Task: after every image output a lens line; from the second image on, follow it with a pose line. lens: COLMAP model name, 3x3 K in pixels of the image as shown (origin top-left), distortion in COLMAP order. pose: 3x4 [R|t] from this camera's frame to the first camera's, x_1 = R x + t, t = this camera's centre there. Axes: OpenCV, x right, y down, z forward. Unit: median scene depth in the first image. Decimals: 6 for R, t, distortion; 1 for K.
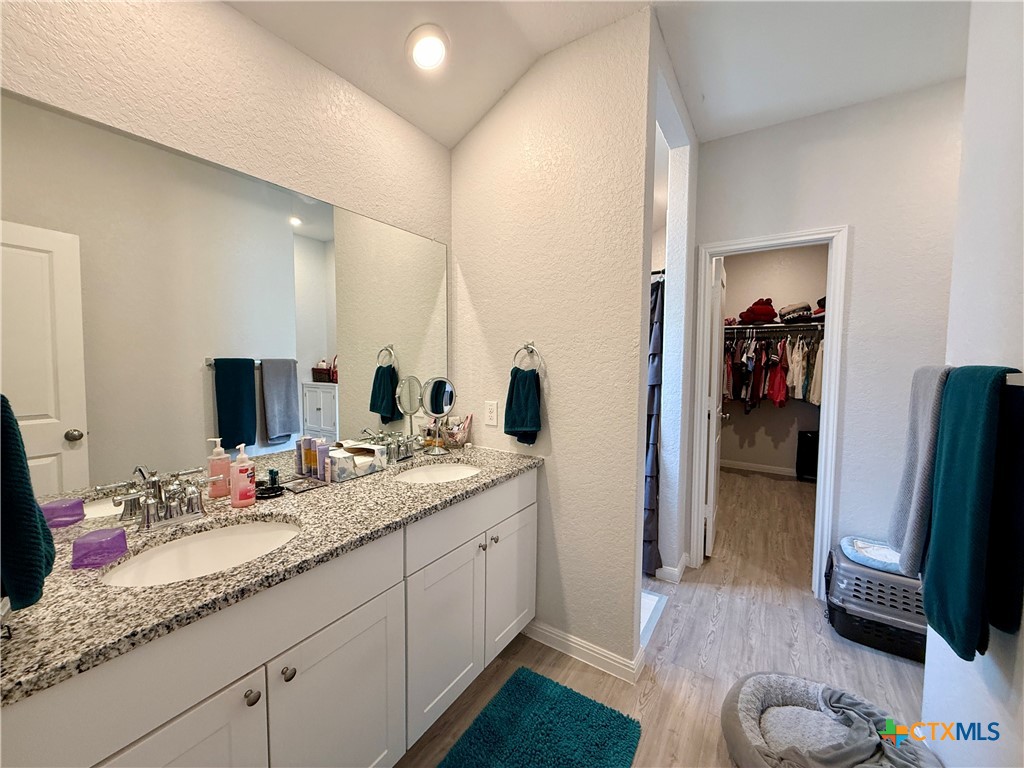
lens RADIAL K [[407.9, 0, 510.3], [0, 407.9, 385.7], [0, 0, 1]] dist [-0.000973, -0.000182]
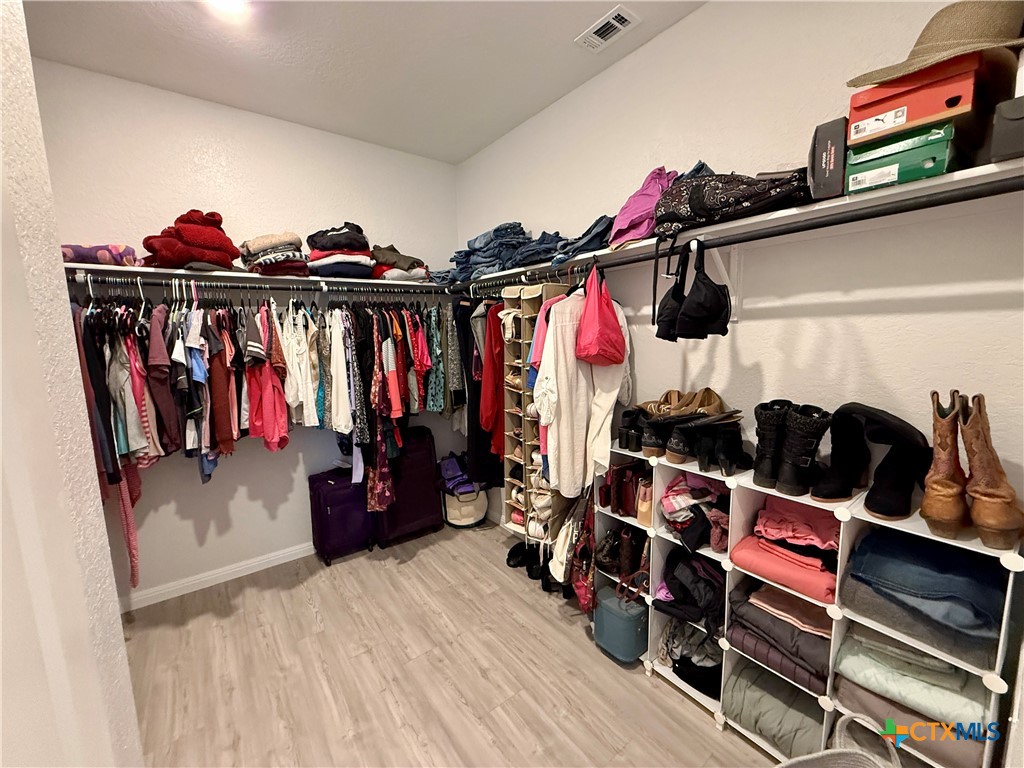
lens RADIAL K [[407.9, 0, 510.5], [0, 407.9, 382.7], [0, 0, 1]] dist [-0.000973, -0.000182]
pose [[0.333743, -0.140404, 0.932149, 0.308556], [0.076351, 0.989623, 0.121725, -0.061027], [-0.939567, 0.030546, 0.341000, 0.563364]]
